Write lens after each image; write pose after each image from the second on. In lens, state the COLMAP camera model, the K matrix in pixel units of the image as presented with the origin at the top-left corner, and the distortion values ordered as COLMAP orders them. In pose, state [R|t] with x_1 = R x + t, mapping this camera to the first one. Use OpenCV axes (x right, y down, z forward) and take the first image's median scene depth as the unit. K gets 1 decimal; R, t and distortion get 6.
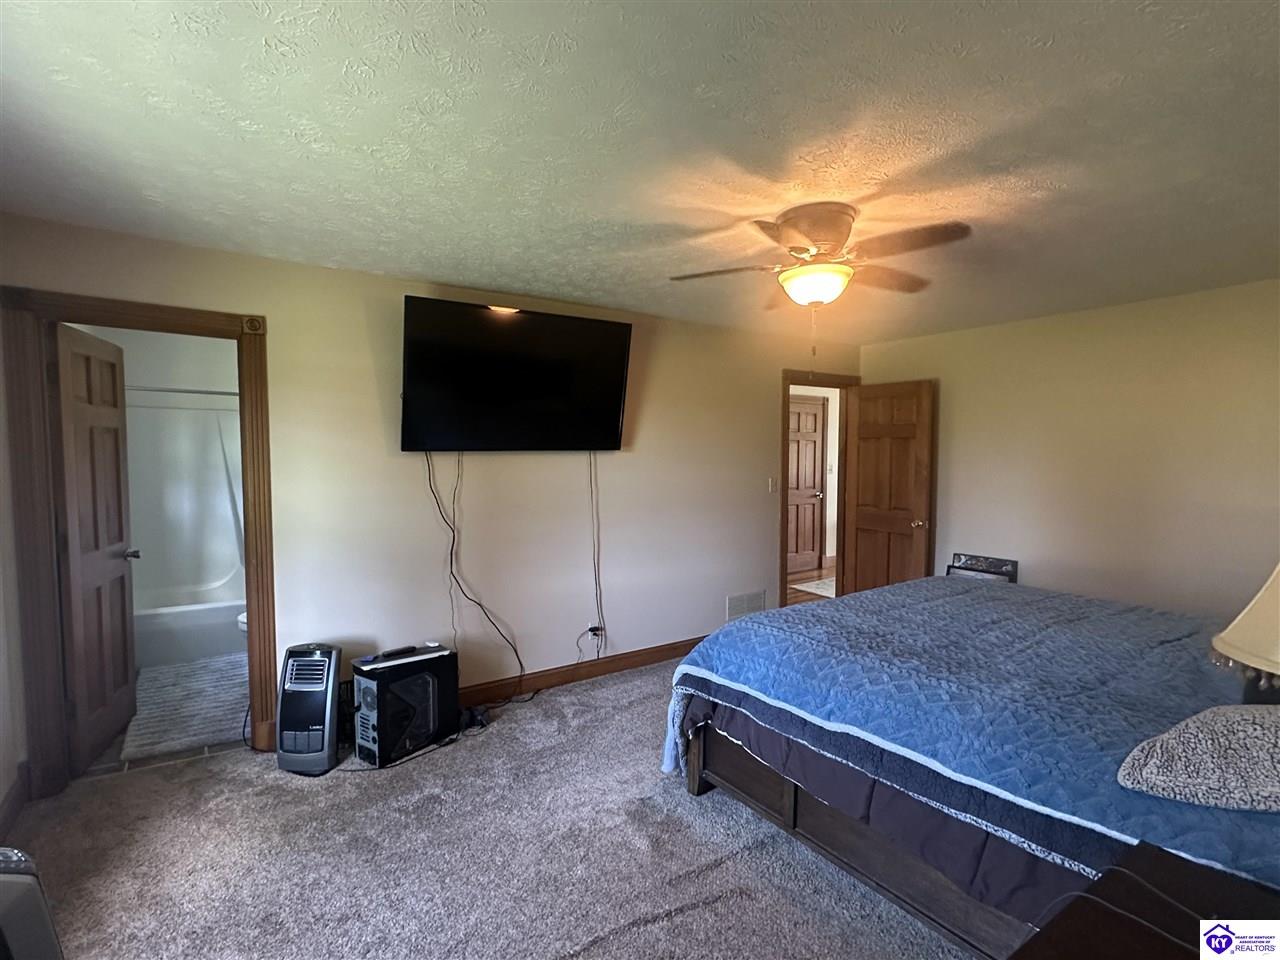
lens RADIAL K [[626.7, 0, 639.8], [0, 626.7, 483.4], [0, 0, 1]] dist [-0.000402, -0.000120]
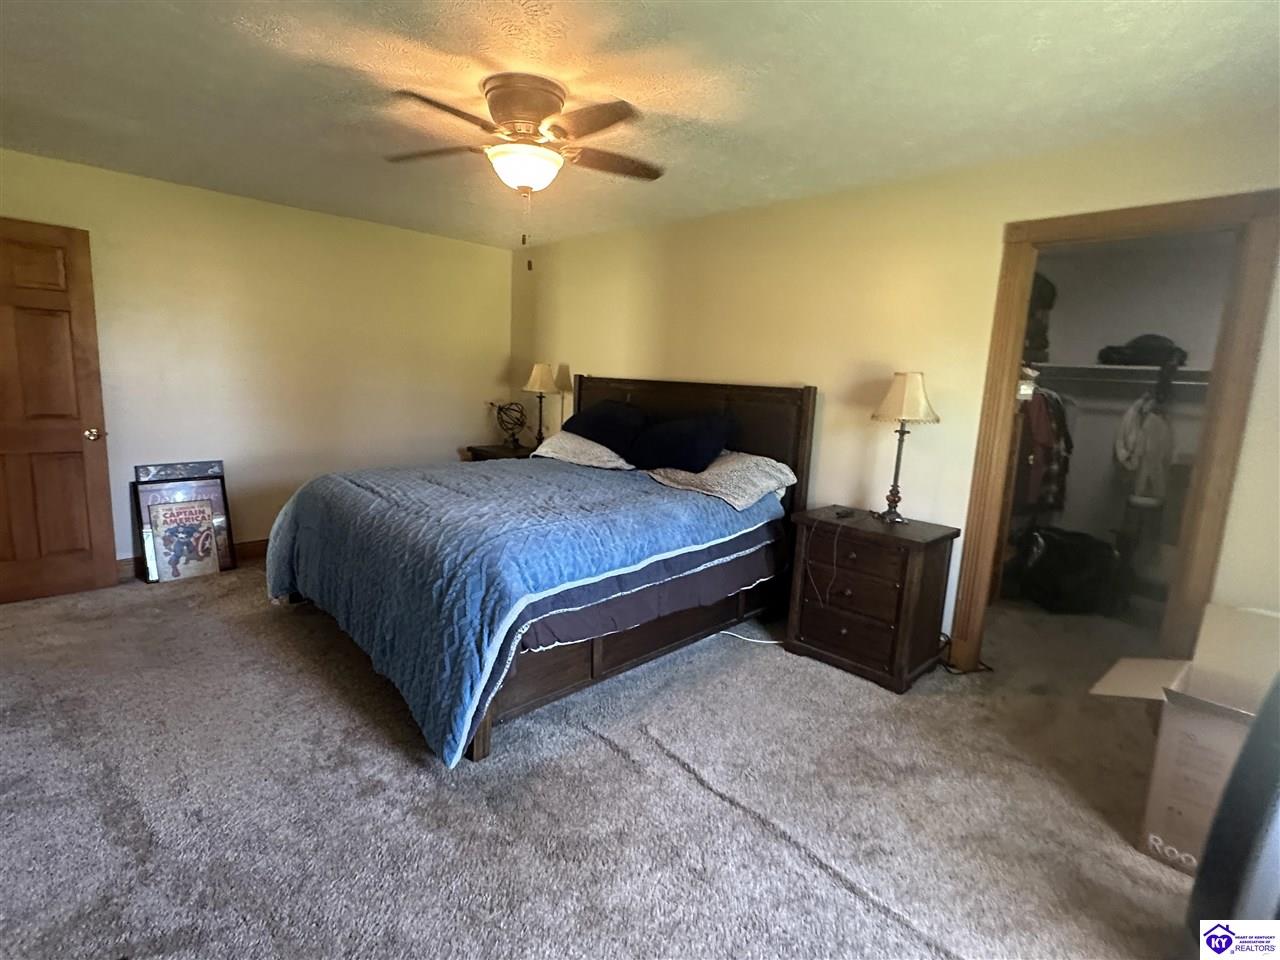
lens RADIAL K [[626.7, 0, 639.3], [0, 626.7, 476.7], [0, 0, 1]] dist [-0.000402, -0.000120]
pose [[-0.178918, -0.169033, 0.969235, -0.571890], [0.007818, 0.984856, 0.173200, -0.011788], [-0.983833, 0.038566, -0.174887, 0.760281]]
